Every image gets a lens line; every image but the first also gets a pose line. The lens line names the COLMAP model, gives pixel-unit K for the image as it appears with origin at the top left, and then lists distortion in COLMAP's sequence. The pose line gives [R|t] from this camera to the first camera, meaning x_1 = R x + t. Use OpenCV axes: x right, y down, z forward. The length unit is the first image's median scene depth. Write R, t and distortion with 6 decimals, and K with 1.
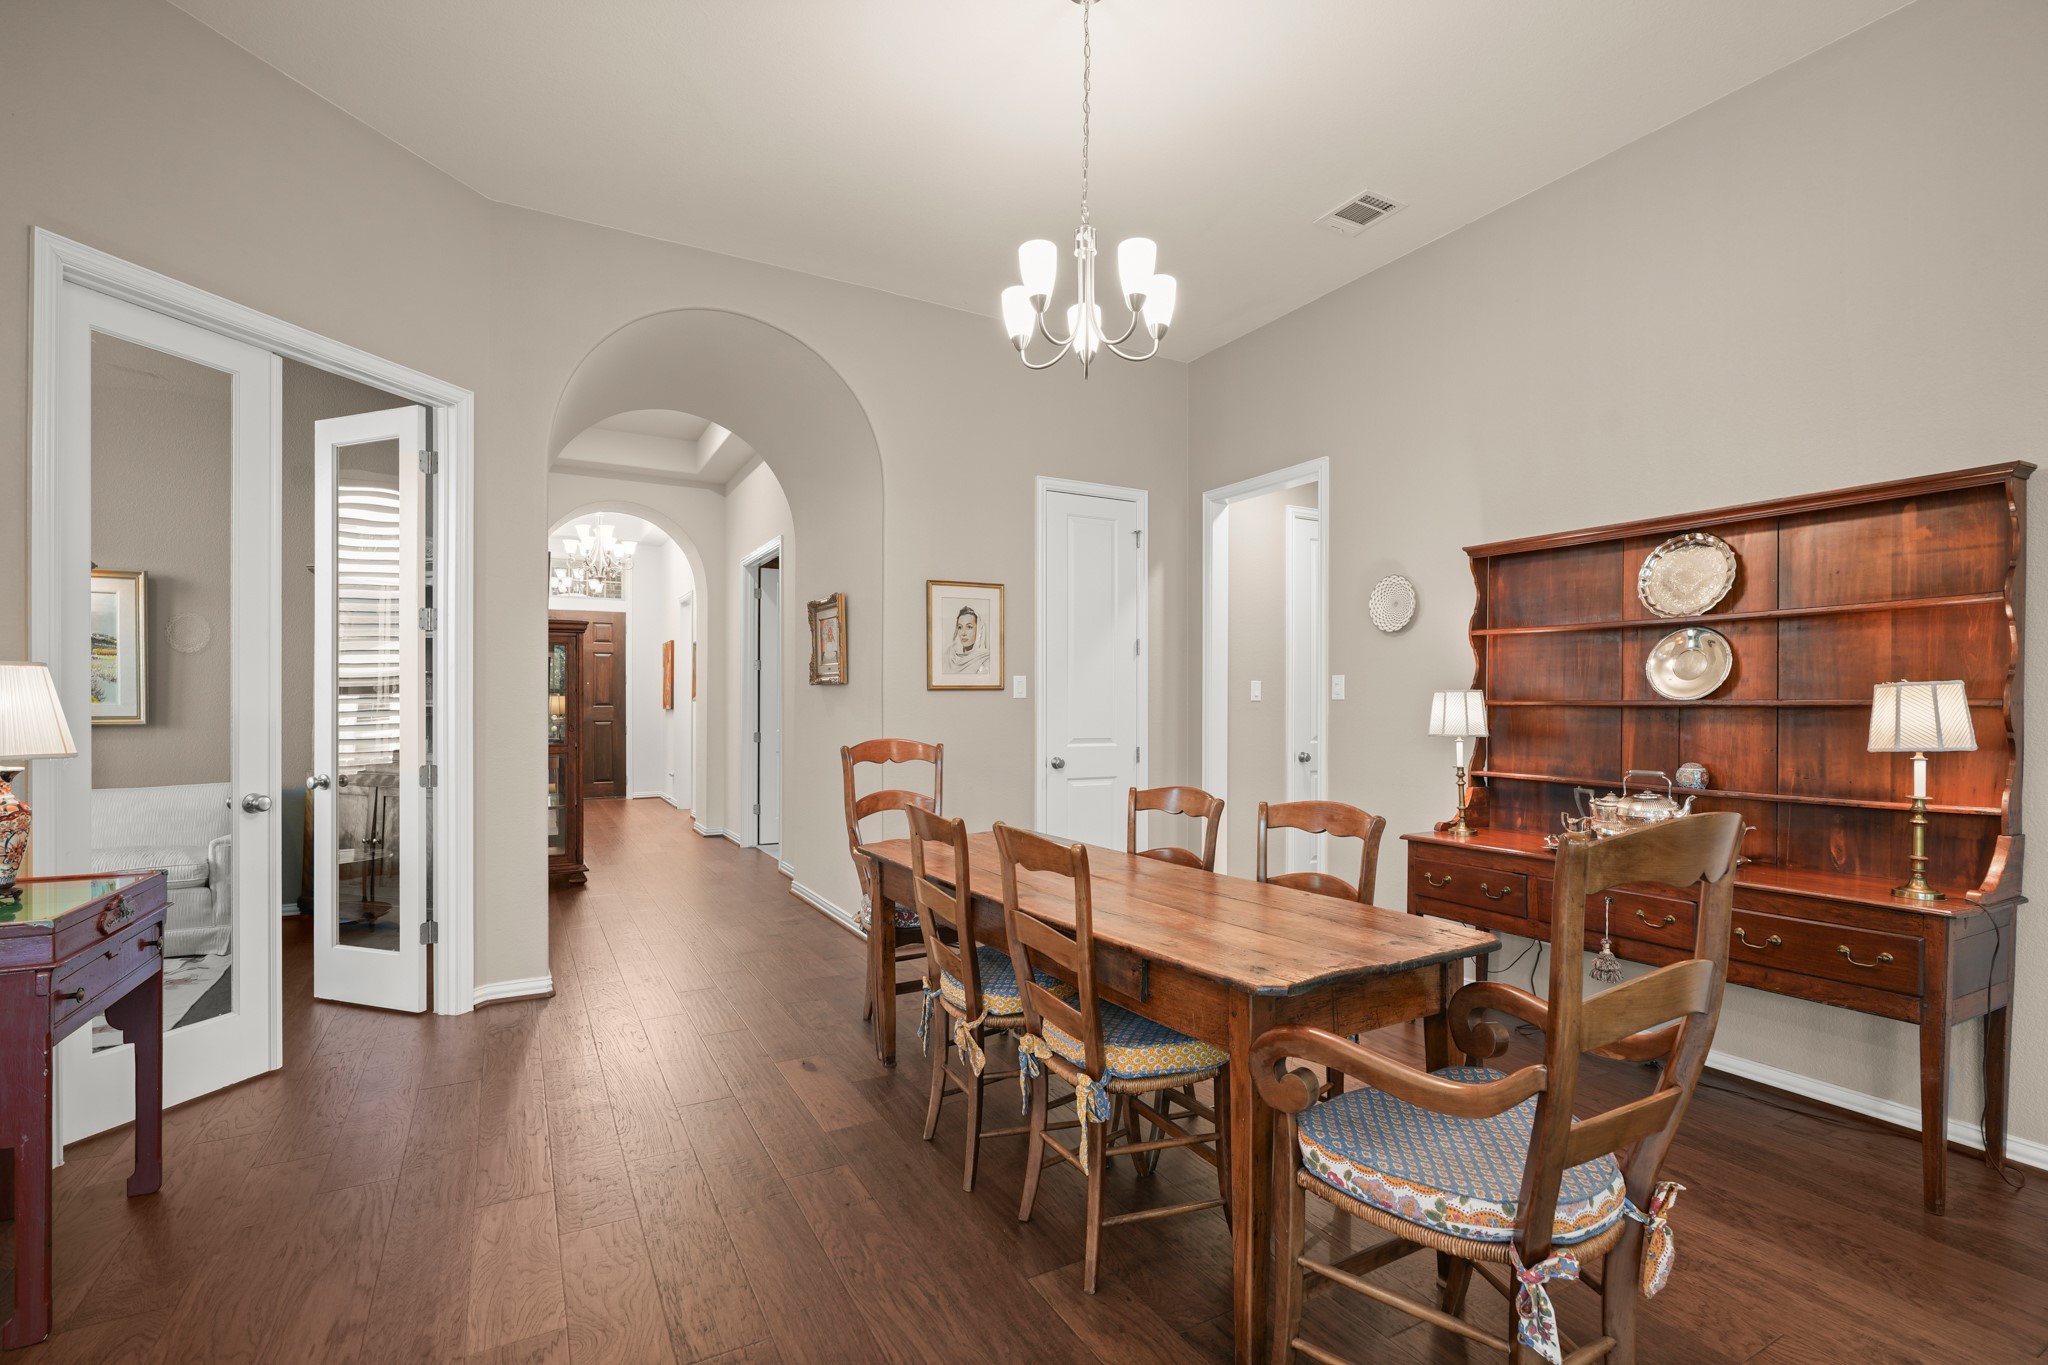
lens RADIAL K [[925.8, 0, 1020.5], [0, 925.8, 702.2], [0, 0, 1]] dist [-0.001037, 0.000902]
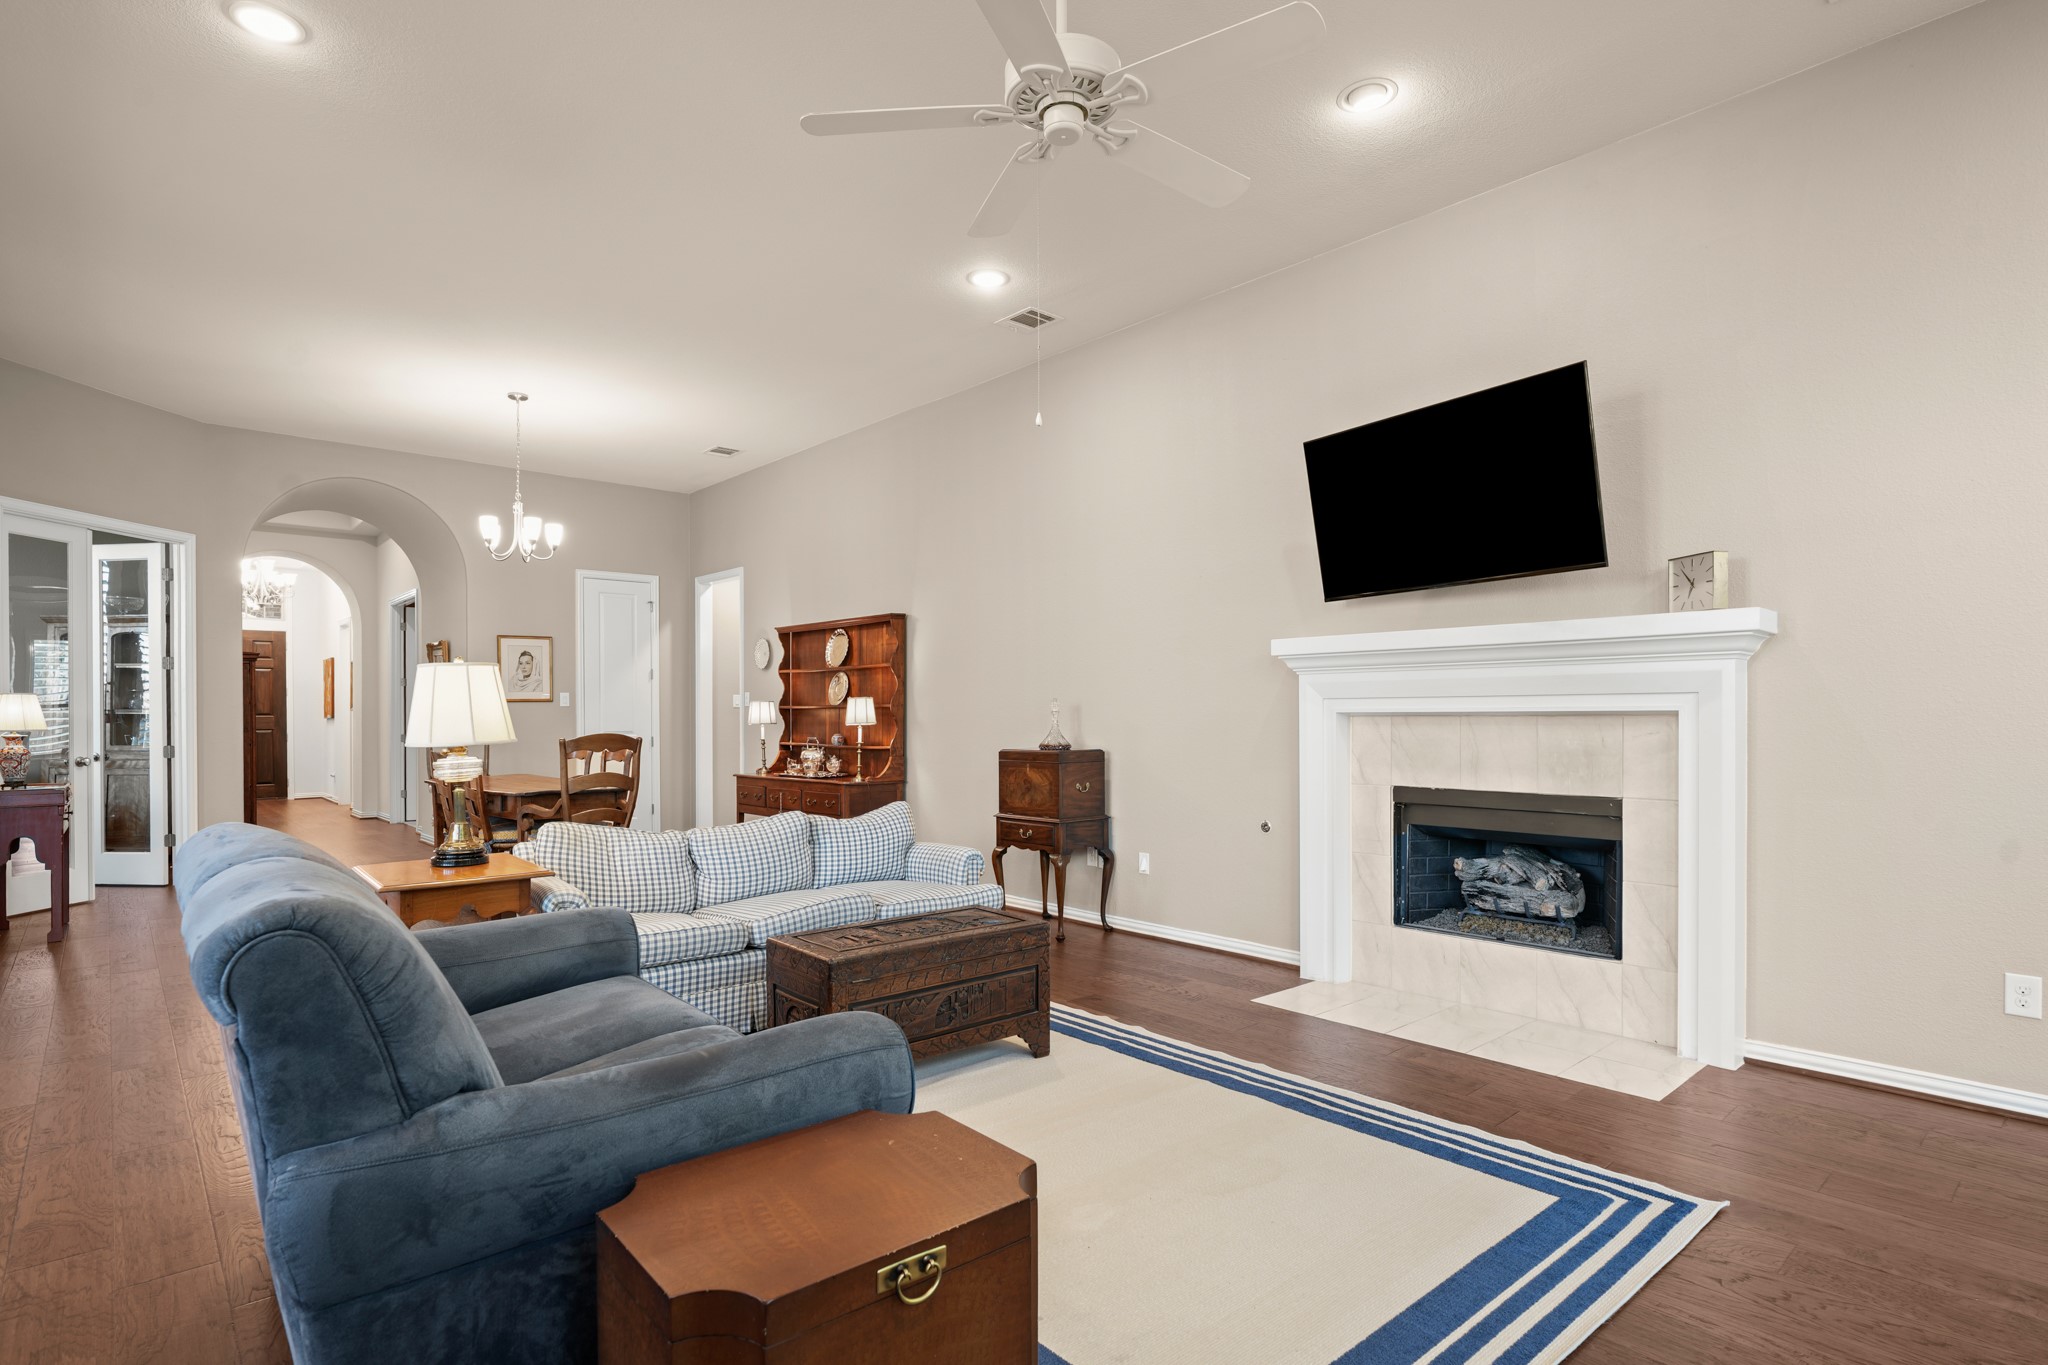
lens RADIAL K [[1038.3, 0, 1018.1], [0, 1038.3, 715.7], [0, 0, 1]] dist [-0.003399, 0.000450]
pose [[0.976729, -0.006913, 0.214364, 0.401847], [0.006251, 0.999973, 0.003765, 0.010179], [-0.214384, -0.002338, 0.976747, -0.986337]]
